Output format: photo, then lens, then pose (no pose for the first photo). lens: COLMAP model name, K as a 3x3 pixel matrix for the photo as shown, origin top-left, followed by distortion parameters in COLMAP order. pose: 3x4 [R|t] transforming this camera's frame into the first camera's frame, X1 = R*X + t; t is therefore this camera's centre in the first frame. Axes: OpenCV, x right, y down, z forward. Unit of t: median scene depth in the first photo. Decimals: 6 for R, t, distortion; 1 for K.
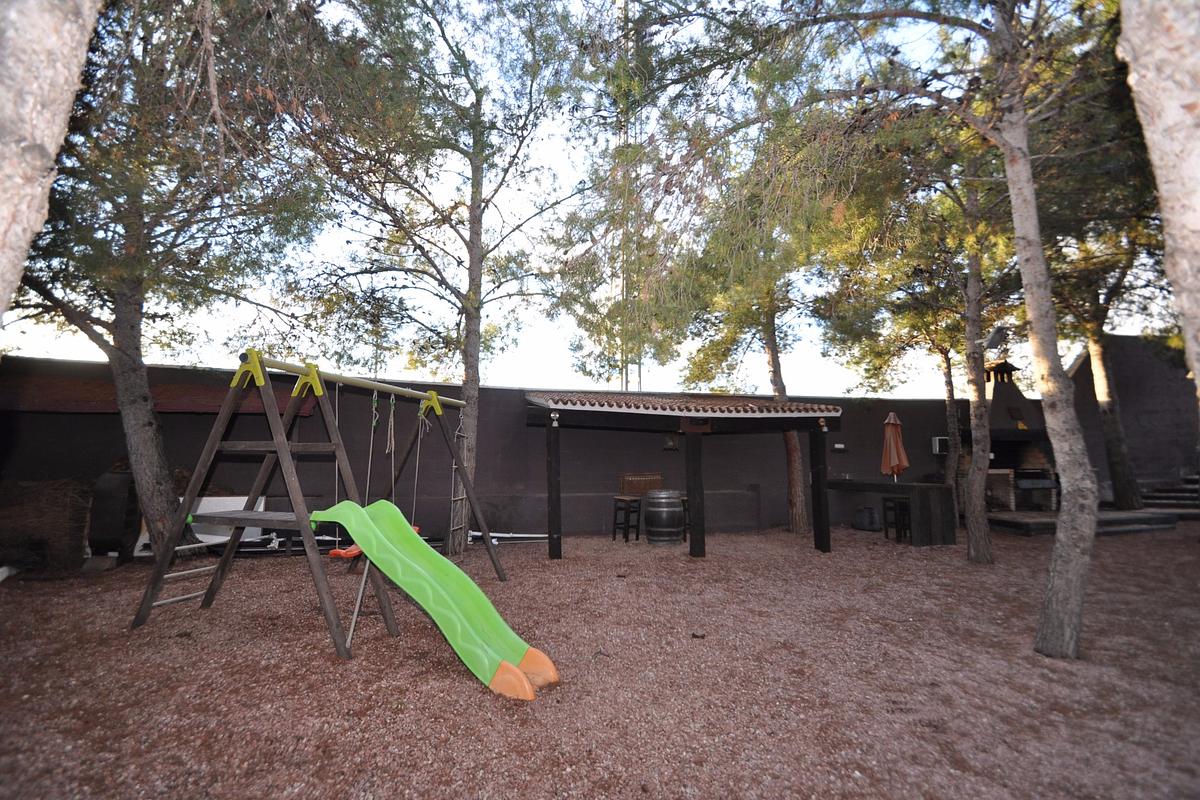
lens RADIAL K [[527.4, 0, 595.9], [0, 527.4, 413.9], [0, 0, 1]] dist [0.015013, -0.018133]
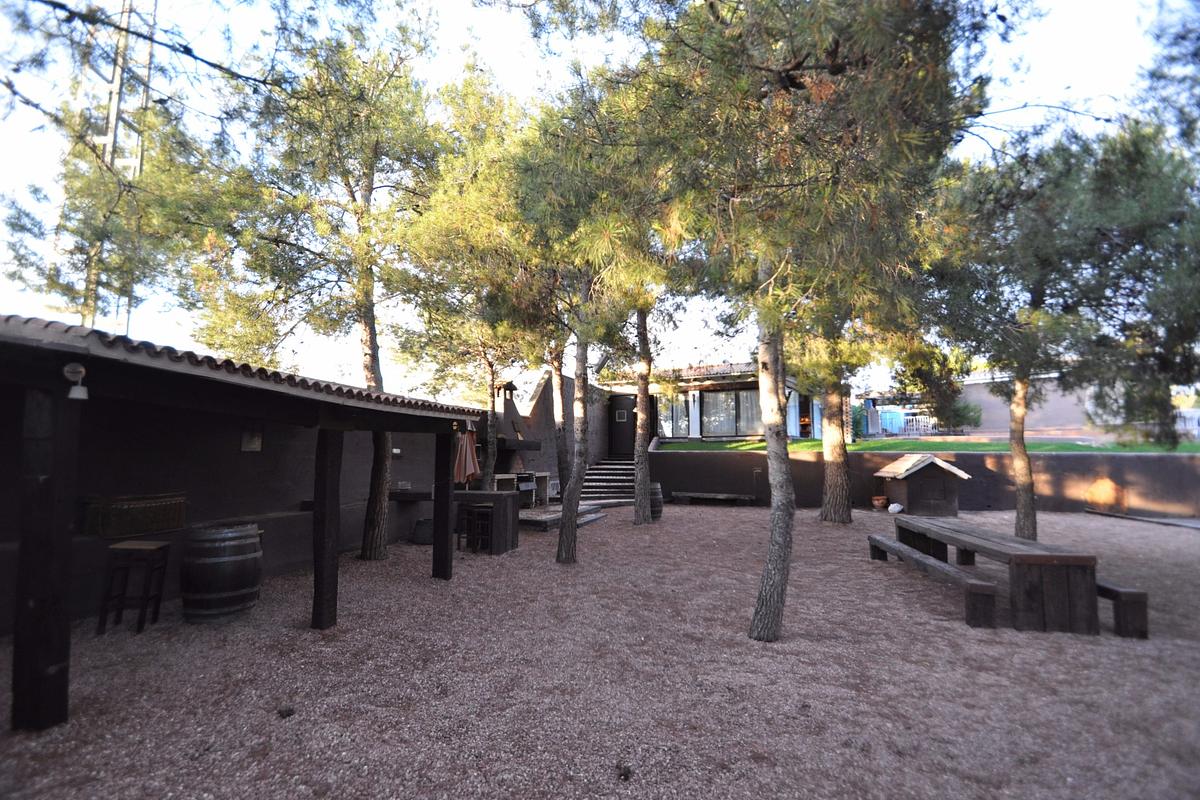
lens RADIAL K [[527.4, 0, 595.9], [0, 527.4, 413.9], [0, 0, 1]] dist [0.015013, -0.018133]
pose [[0.471088, 0.081819, 0.878283, -0.205428], [-0.087913, 0.995086, -0.045546, 0.013113], [-0.877694, -0.055756, 0.475966, 0.372302]]
